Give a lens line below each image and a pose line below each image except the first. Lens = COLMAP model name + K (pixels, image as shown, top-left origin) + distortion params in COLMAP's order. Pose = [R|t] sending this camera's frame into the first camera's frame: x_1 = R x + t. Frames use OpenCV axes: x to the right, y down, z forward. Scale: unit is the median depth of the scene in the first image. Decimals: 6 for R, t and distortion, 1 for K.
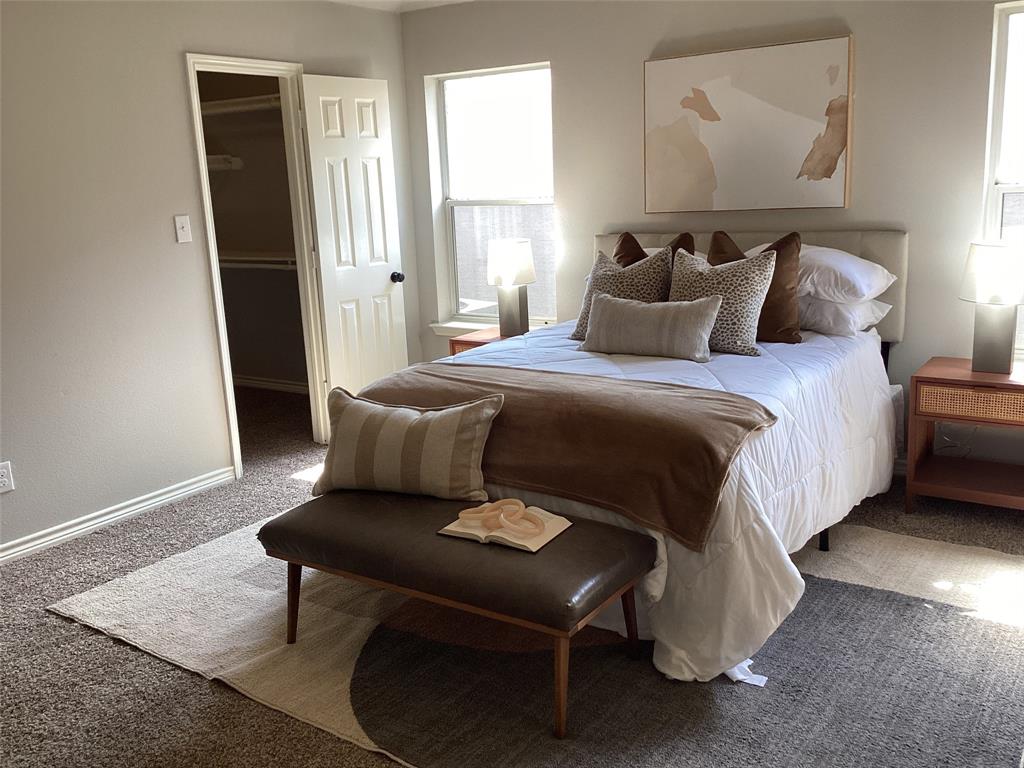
lens RADIAL K [[930.5, 0, 511.7], [0, 930.5, 380.9], [0, 0, 1]] dist [0.026061, 0.000000]
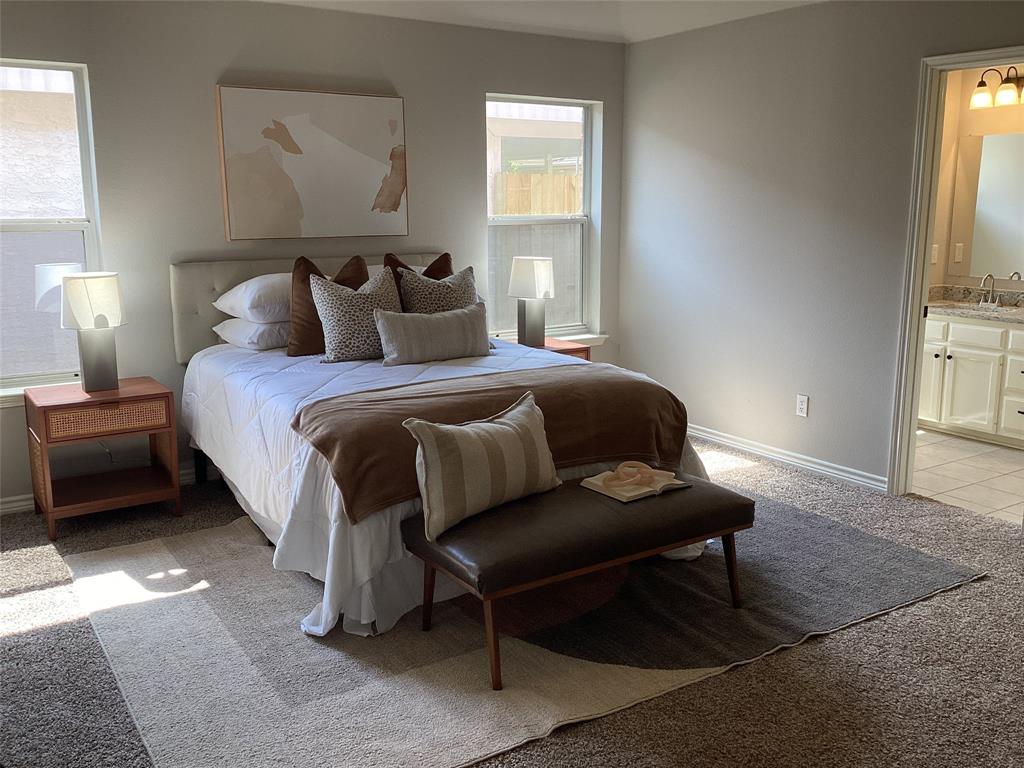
lens RADIAL K [[930.5, 0, 515.5], [0, 930.5, 379.5], [0, 0, 1]] dist [0.026061, 0.000000]
pose [[0.370126, -0.129496, 0.919912, -0.742949], [0.183387, 0.980936, 0.064301, -0.052088], [-0.910701, 0.144900, 0.386818, 0.422763]]
